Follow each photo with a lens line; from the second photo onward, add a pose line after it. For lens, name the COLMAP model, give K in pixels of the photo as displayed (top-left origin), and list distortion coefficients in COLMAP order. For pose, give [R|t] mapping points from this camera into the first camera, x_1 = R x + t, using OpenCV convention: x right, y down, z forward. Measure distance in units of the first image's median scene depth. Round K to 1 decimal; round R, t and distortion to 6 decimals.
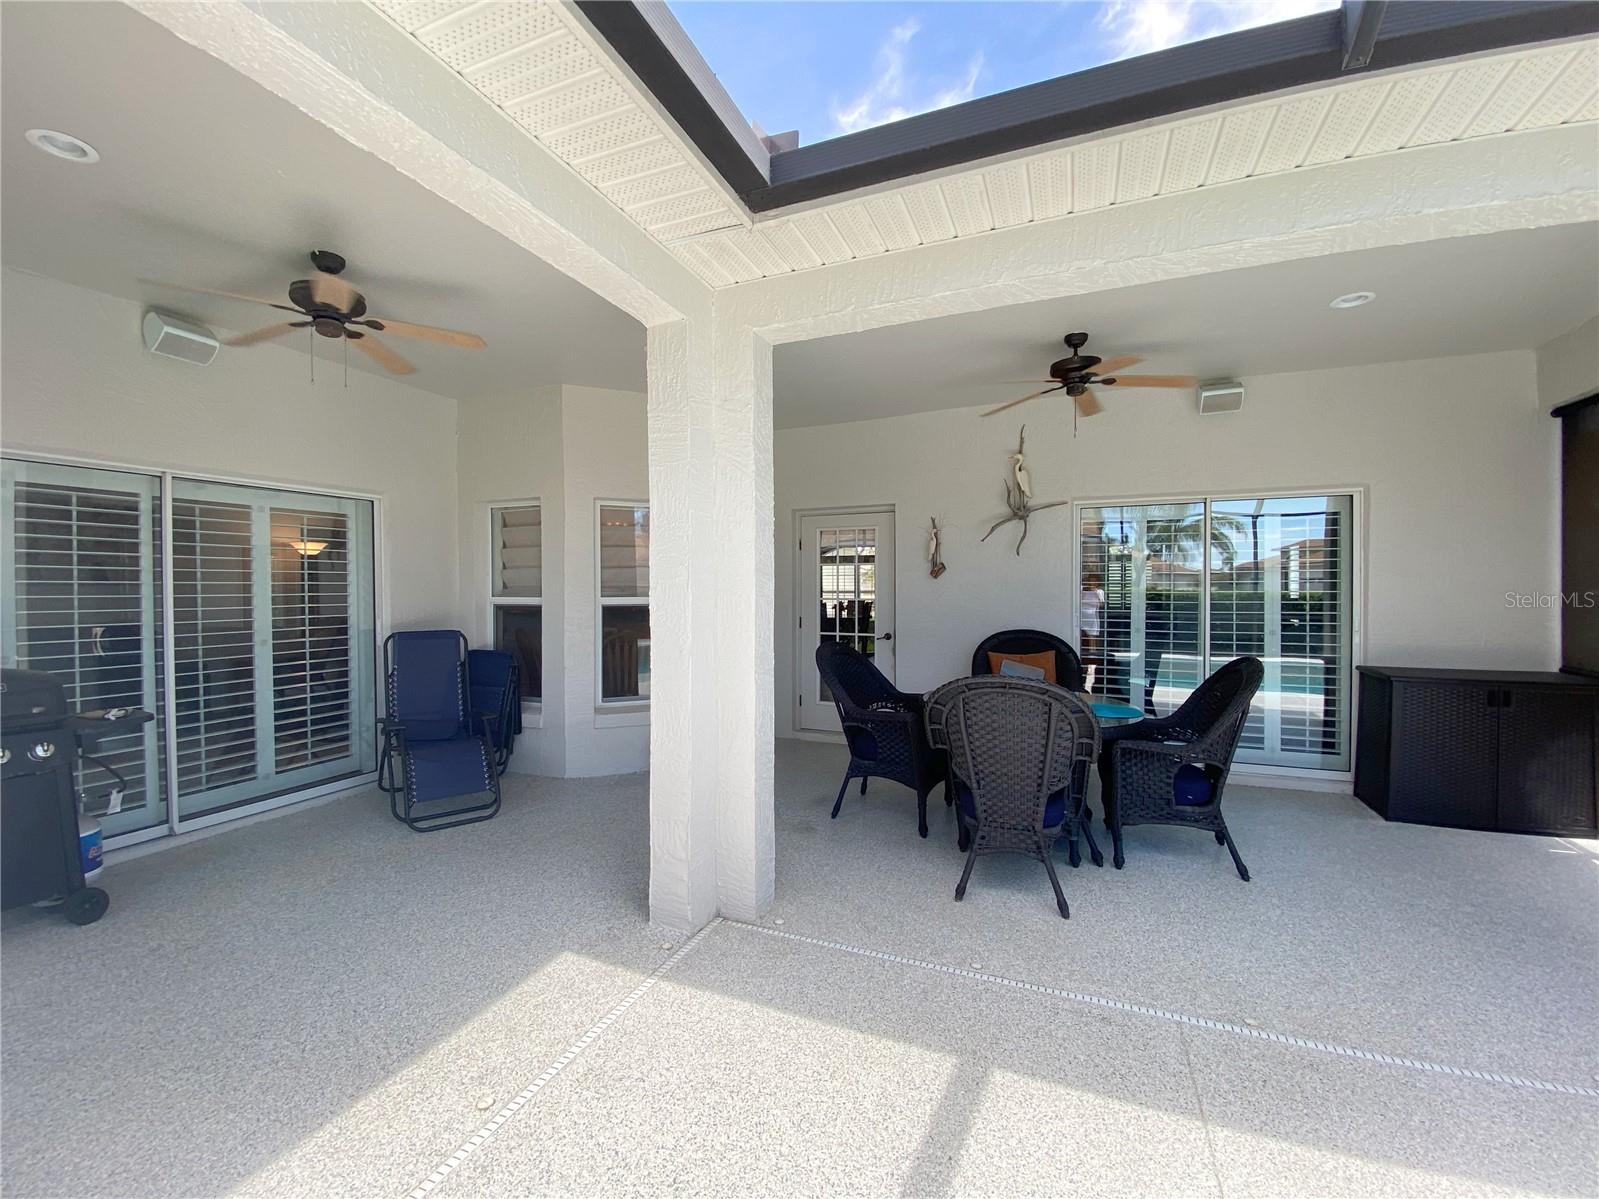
lens RADIAL K [[657.3, 0, 799.5], [0, 657.3, 599.5], [0, 0, 1]] dist [0.028412, -0.023204]
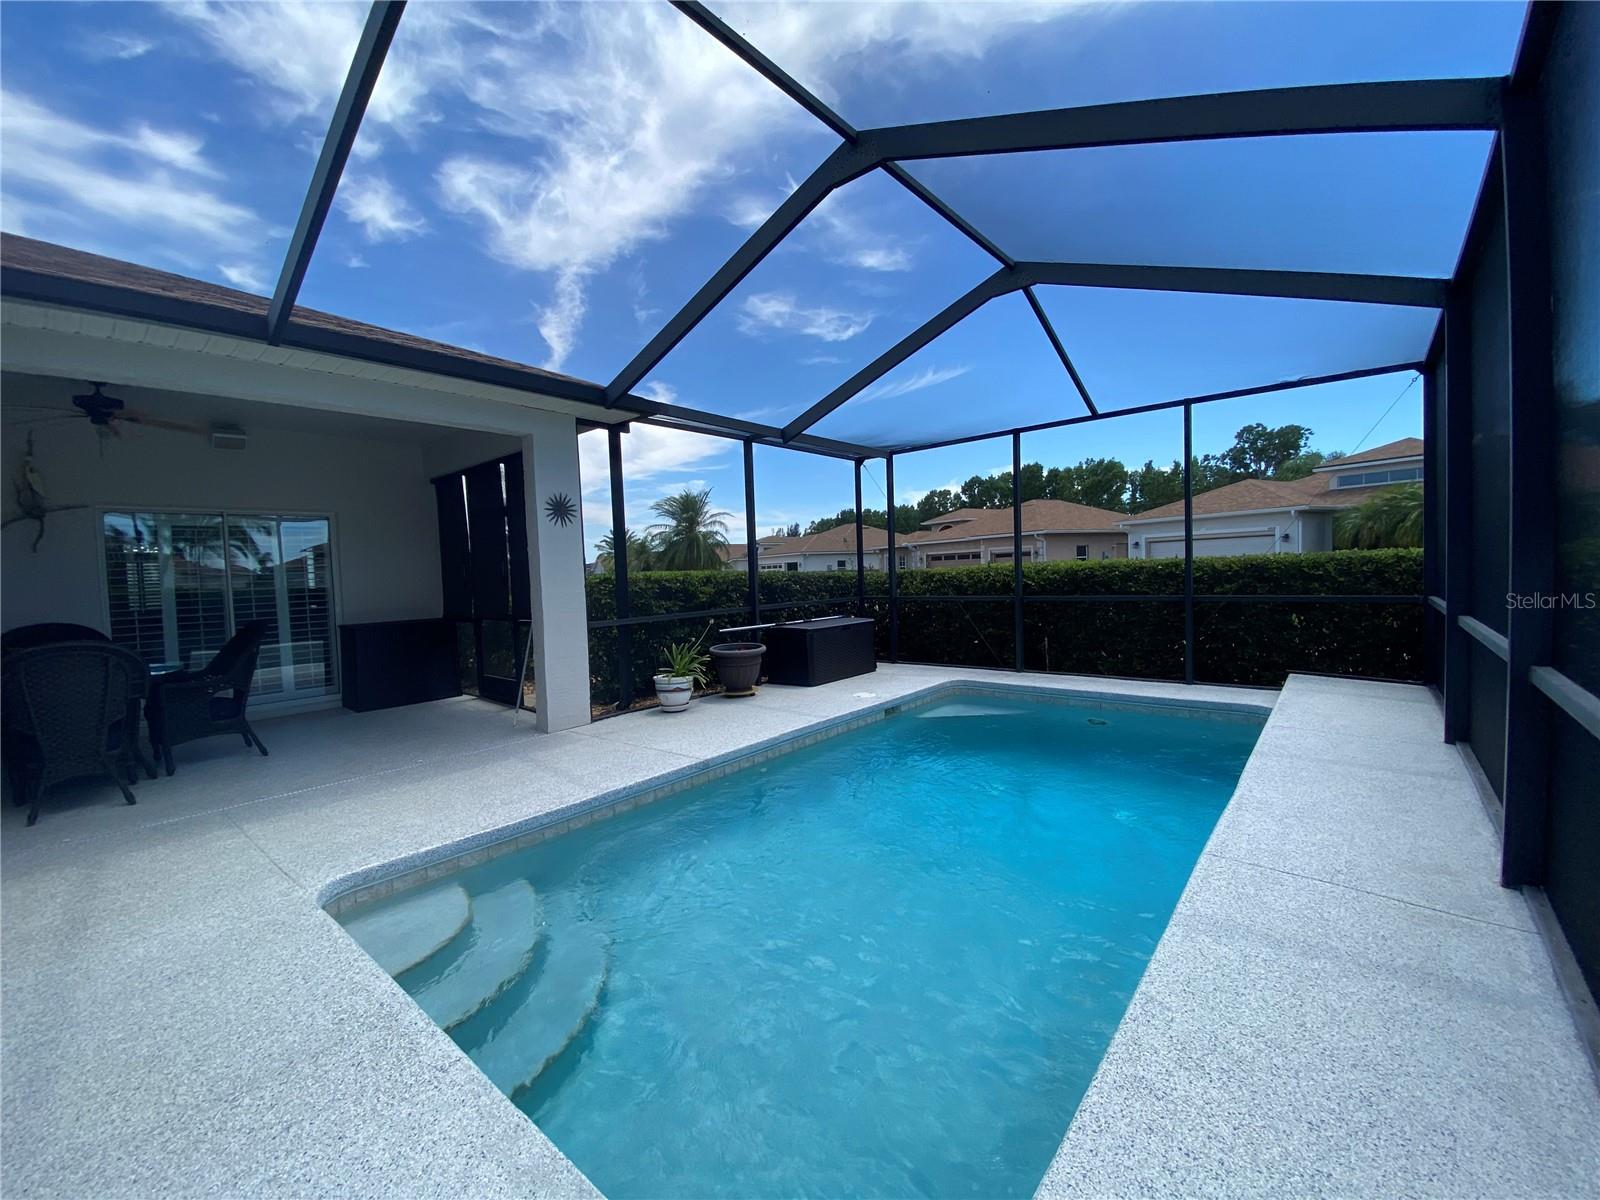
lens RADIAL K [[670.9, 0, 800.0], [0, 670.9, 600.0], [0, 0, 1]] dist [0.030069, -0.024826]
pose [[0.329393, -0.048565, 0.942943, -0.309983], [0.053554, 0.998030, 0.032694, 0.043430], [-0.942673, 0.039729, 0.331345, -0.562986]]
